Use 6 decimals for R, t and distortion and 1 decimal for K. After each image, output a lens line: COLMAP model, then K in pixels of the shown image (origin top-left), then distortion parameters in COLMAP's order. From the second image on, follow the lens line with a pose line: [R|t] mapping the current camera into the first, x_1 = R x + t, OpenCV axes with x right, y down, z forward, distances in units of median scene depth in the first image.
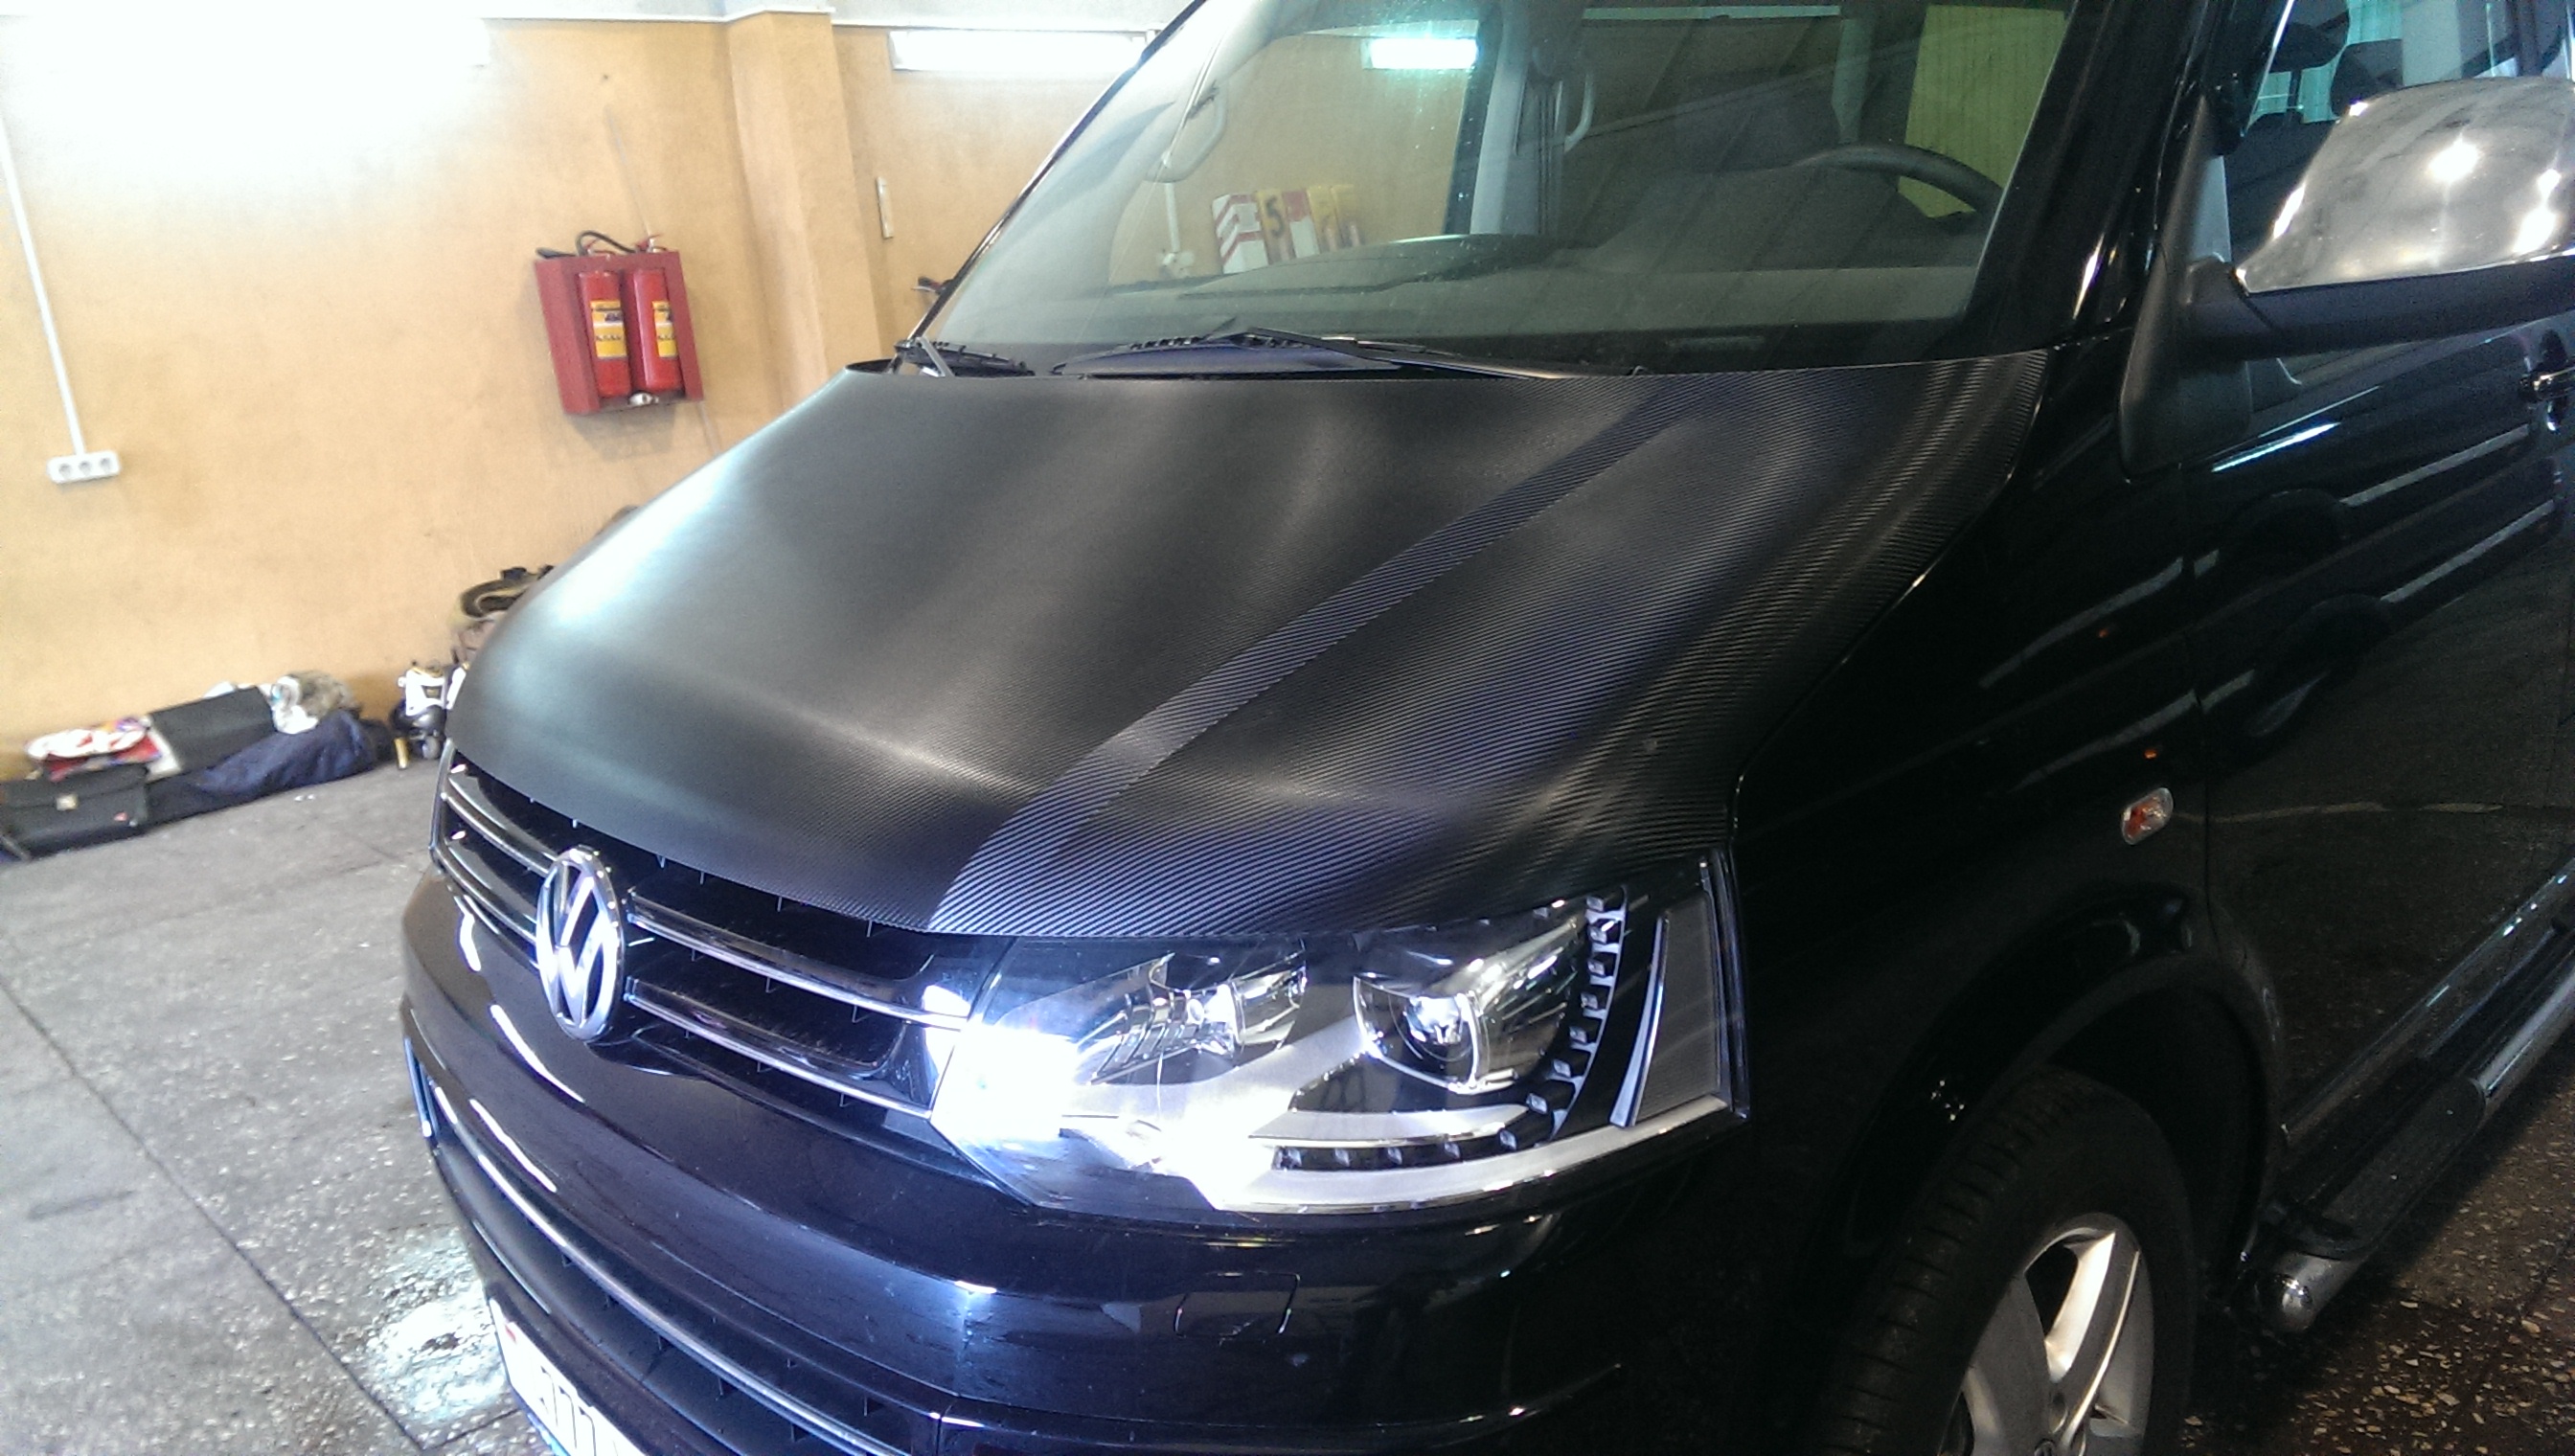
lens RADIAL K [[1791.2, 0, 1314.8], [0, 1791.2, 759.6], [0, 0, 1]] dist [0.062600, -0.080962]
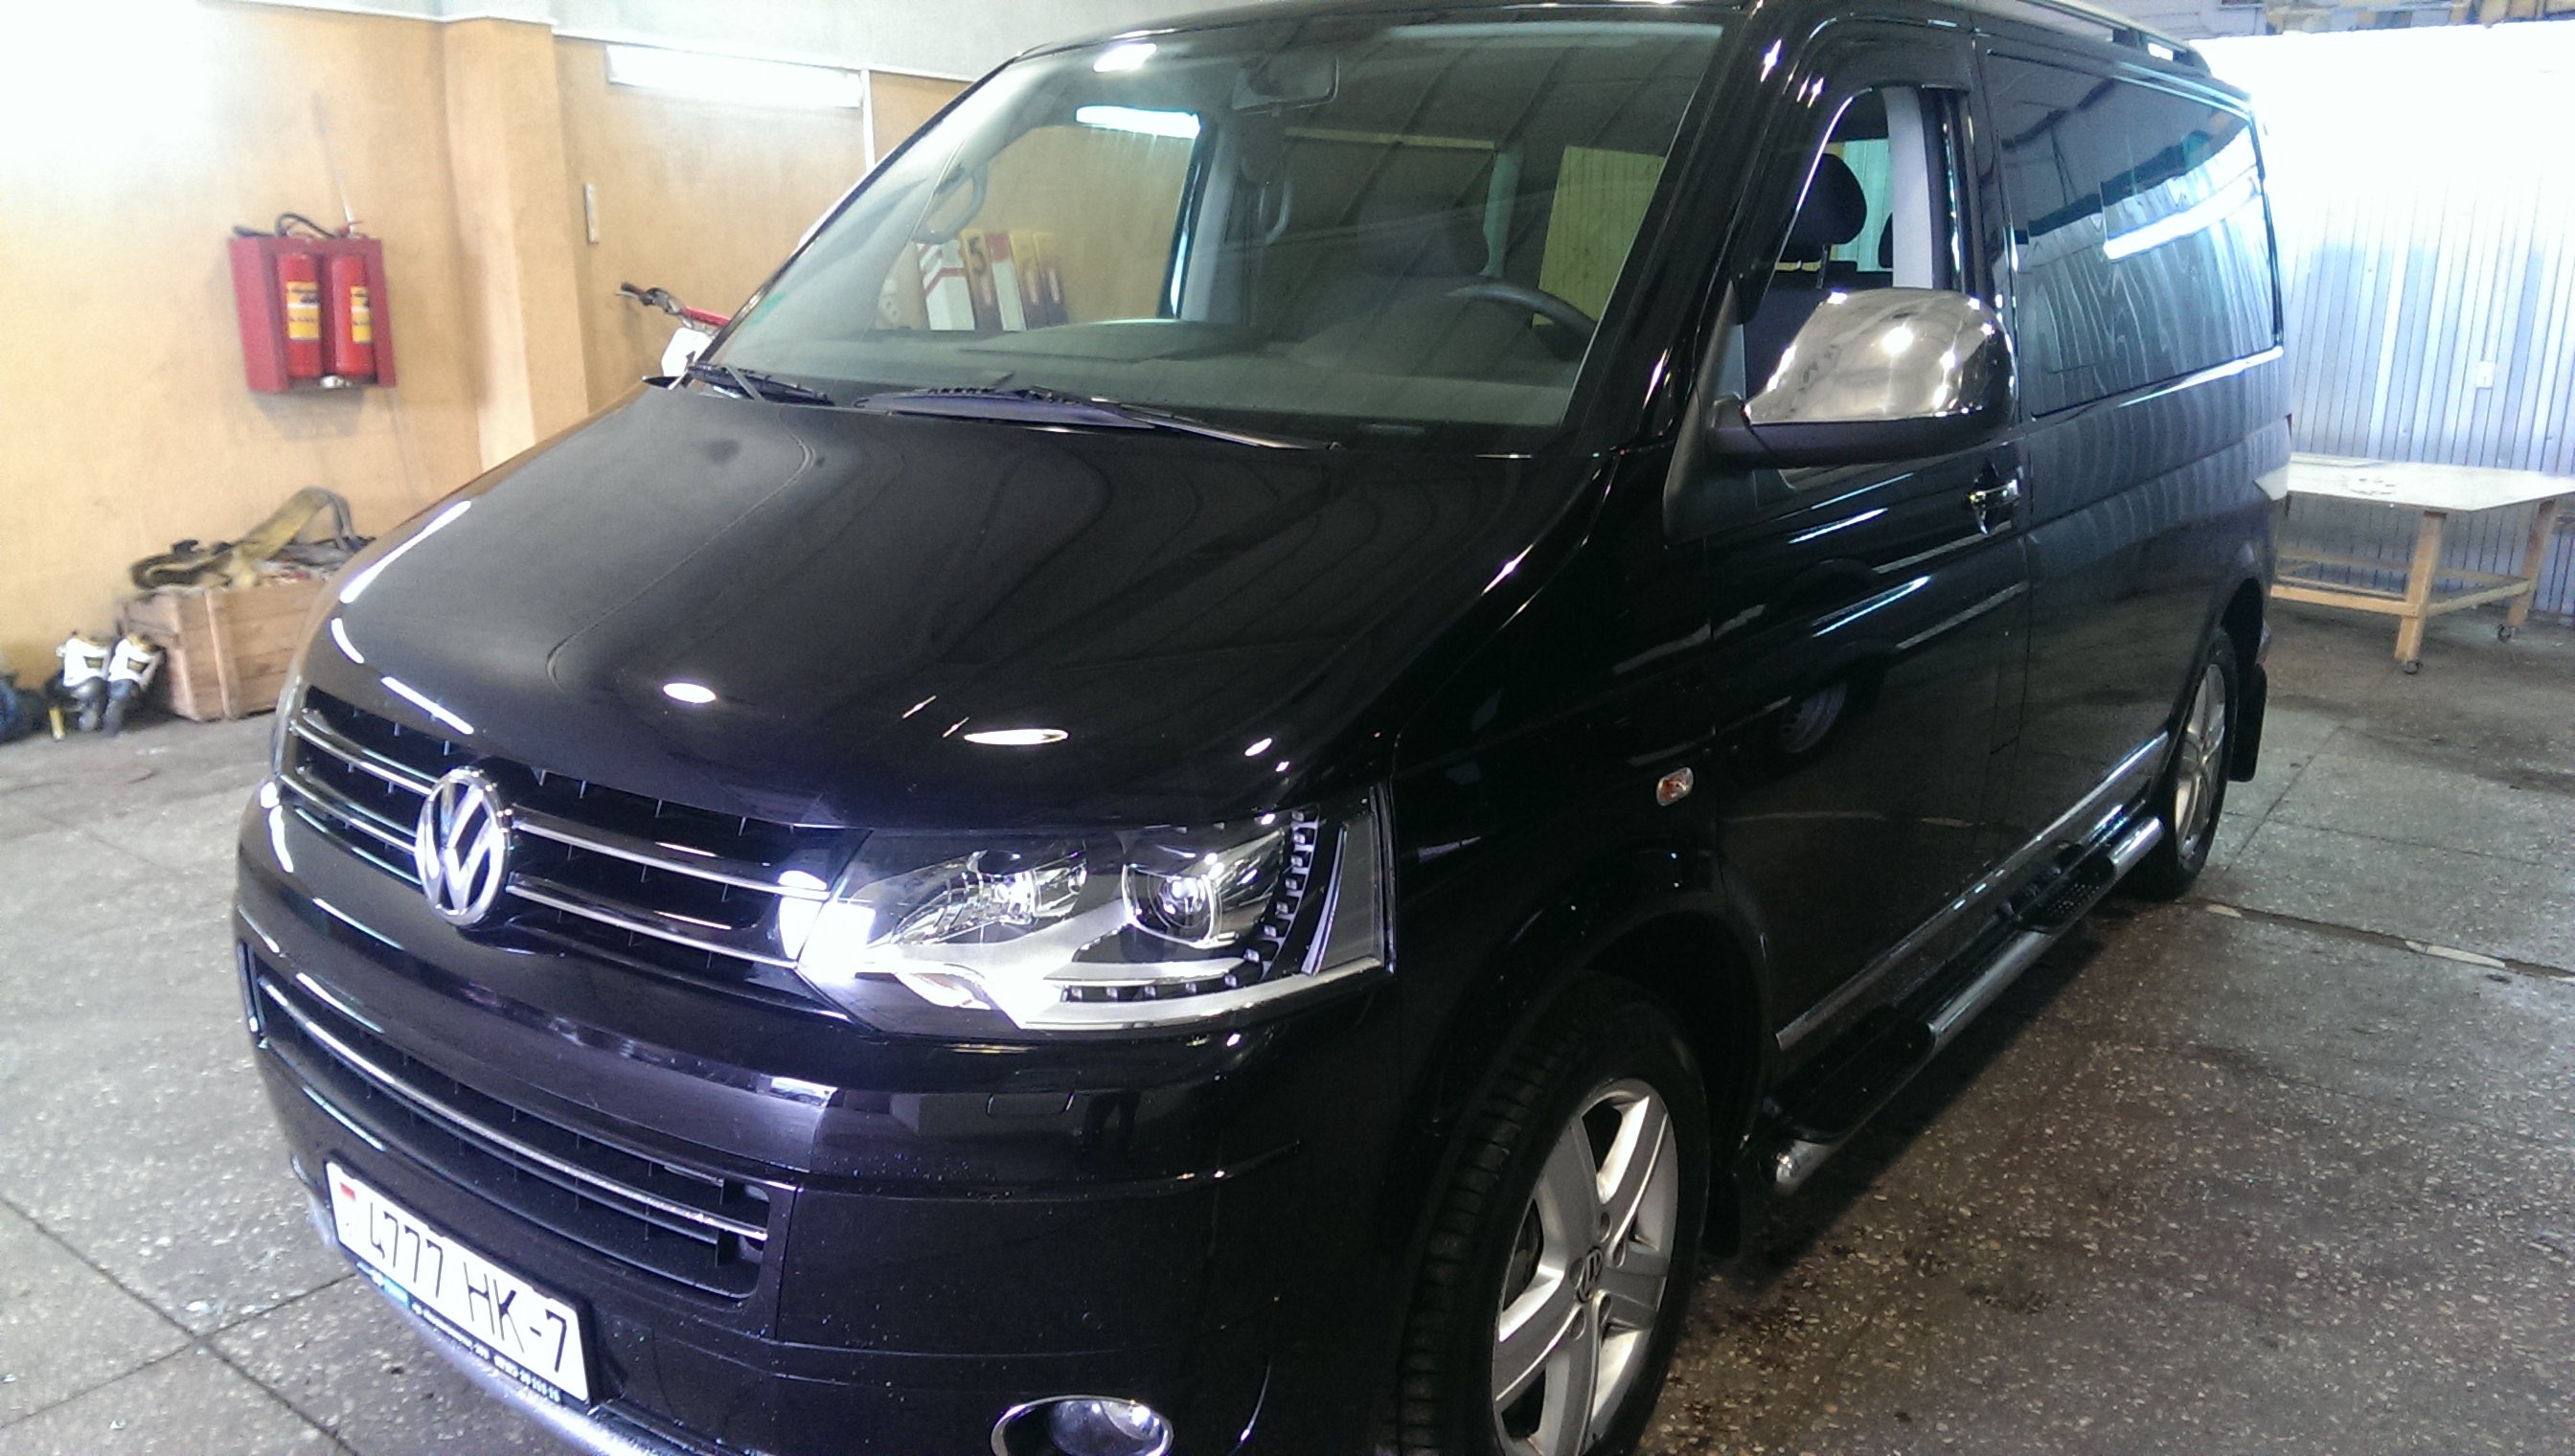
lens RADIAL K [[1780.1, 0, 1300.6], [0, 1780.1, 727.7], [0, 0, 1]] dist [0.049786, -0.073041]
pose [[0.982616, 0.044703, 0.180185, -0.041324], [-0.037978, 0.998453, -0.040603, 0.027680], [-0.181721, 0.033054, 0.982794, -0.163486]]
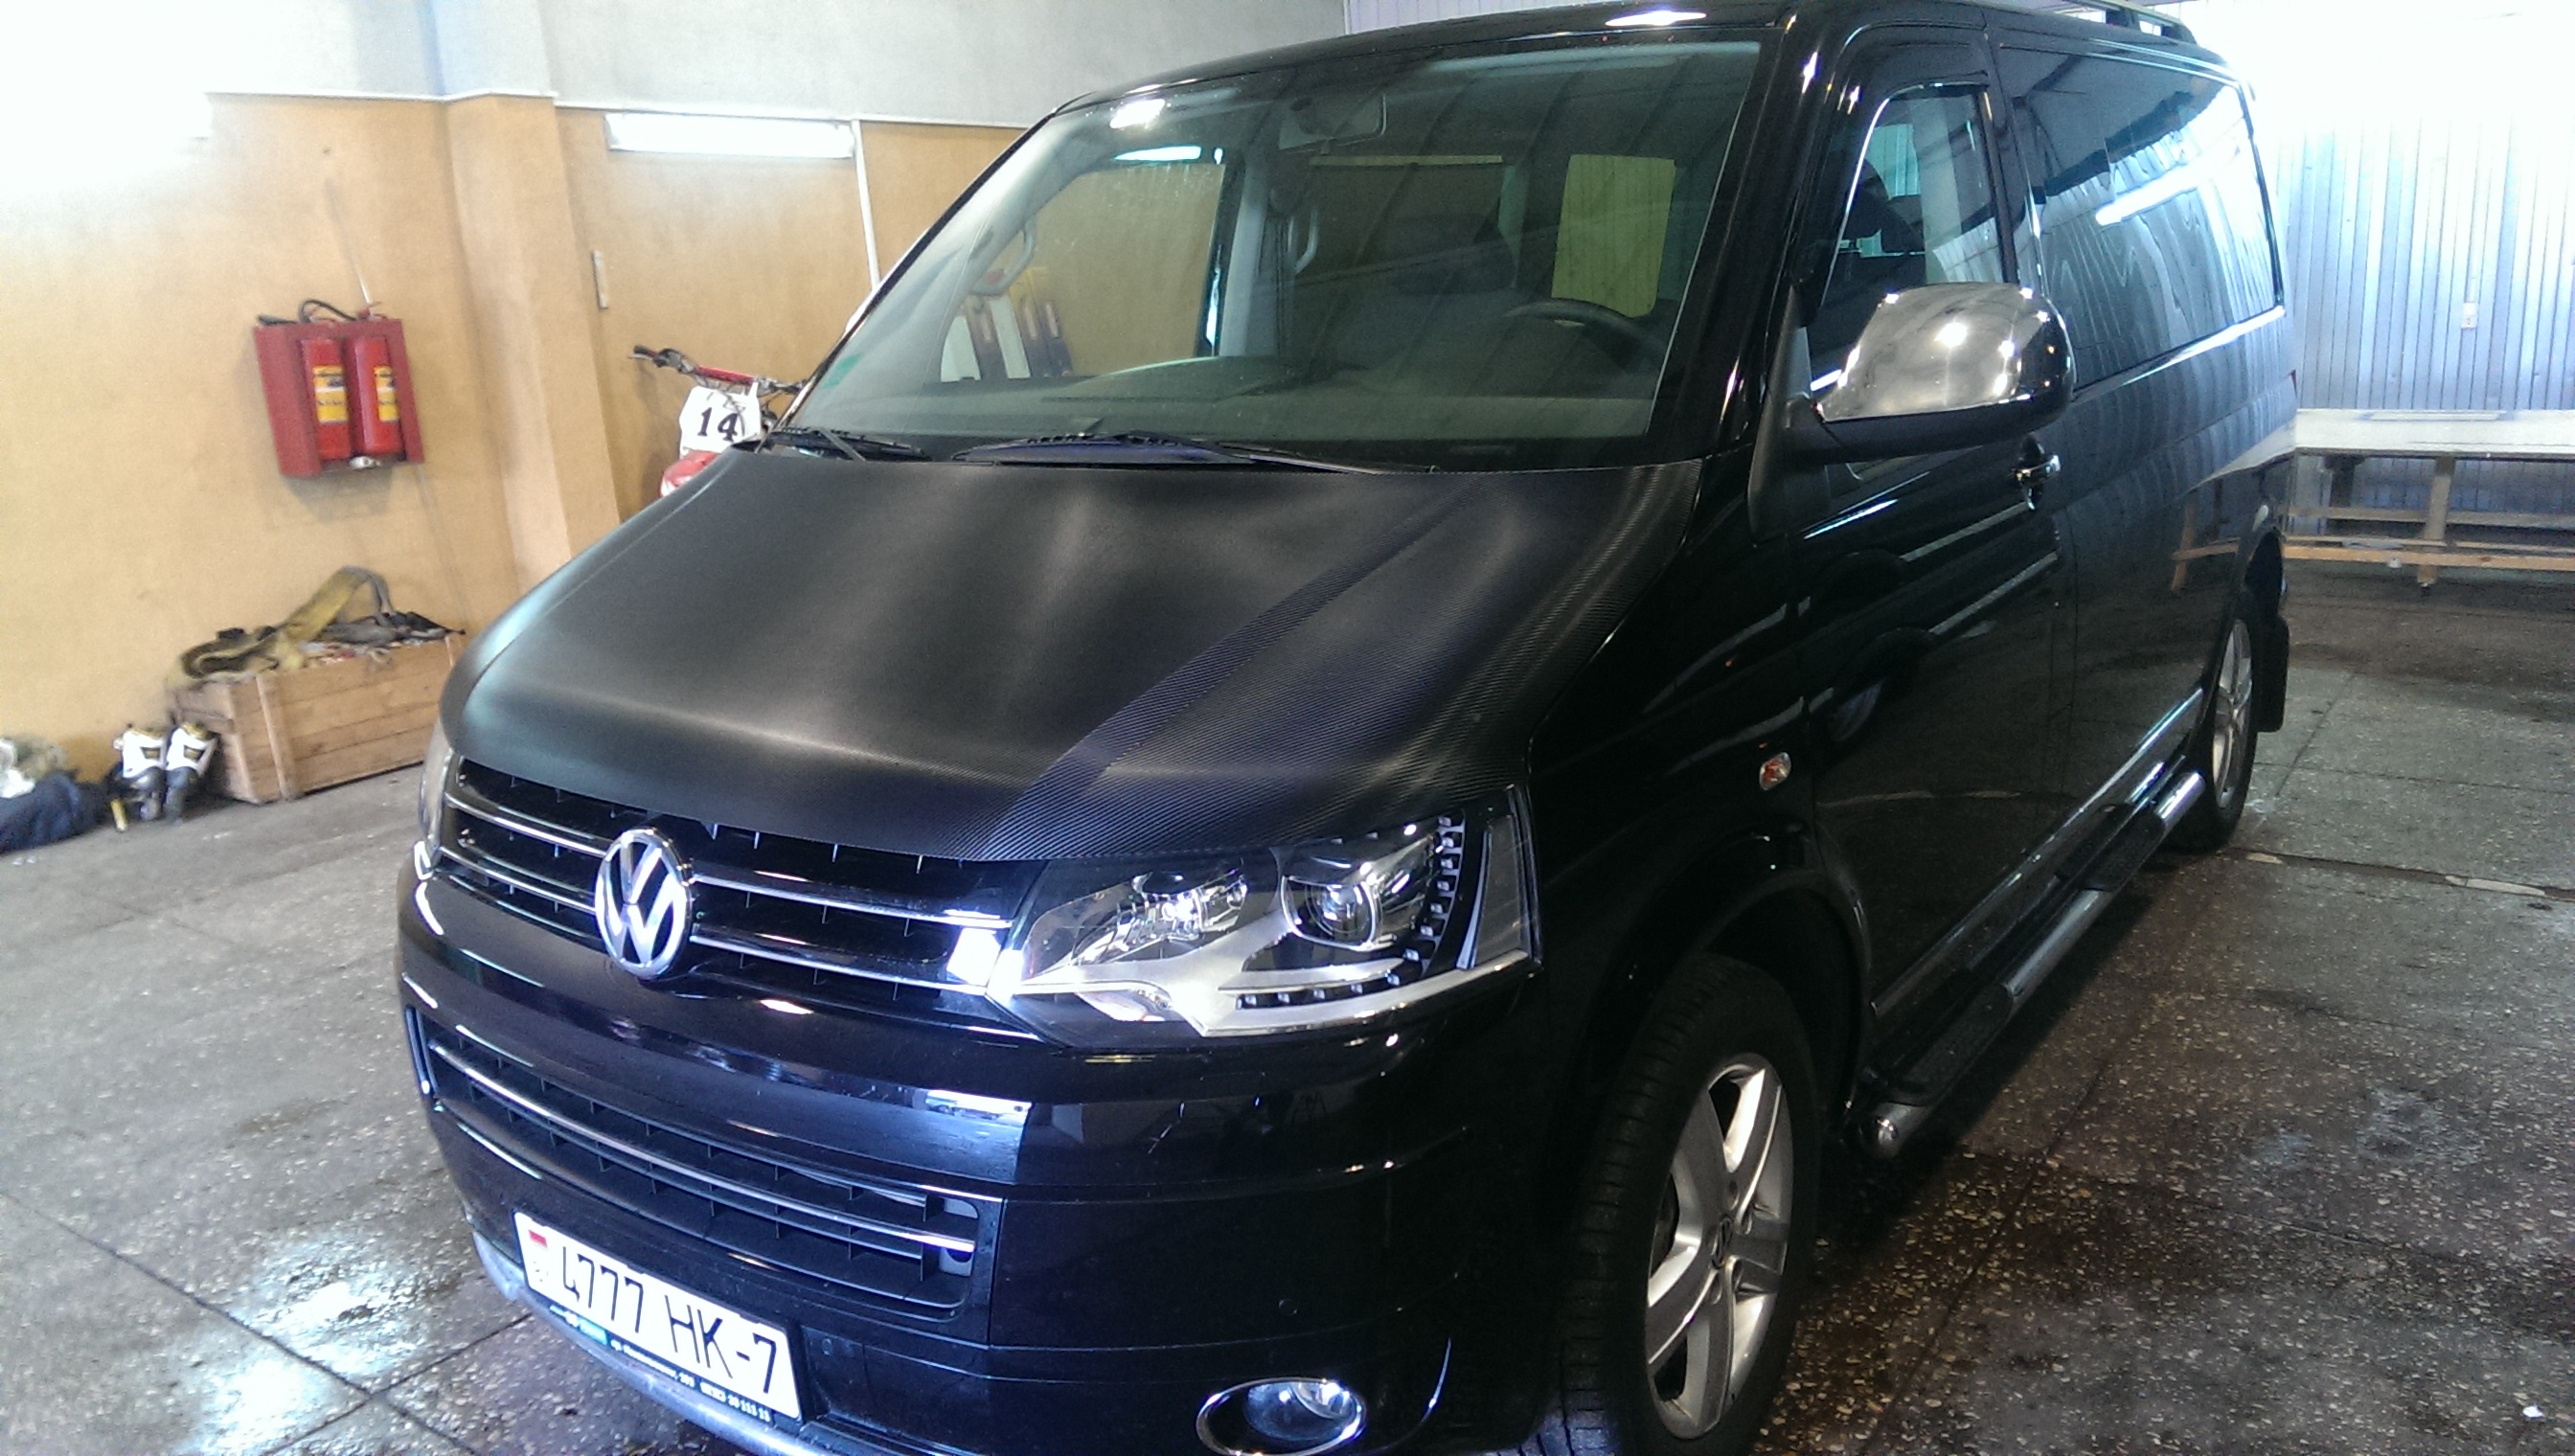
lens RADIAL K [[1780.1, 0, 1300.6], [0, 1780.1, 727.7], [0, 0, 1]] dist [0.049786, -0.073041]
pose [[0.983330, -0.018621, 0.180873, -0.097053], [0.027573, 0.998509, -0.047106, 0.028260], [-0.179726, 0.051308, 0.982378, -0.192048]]
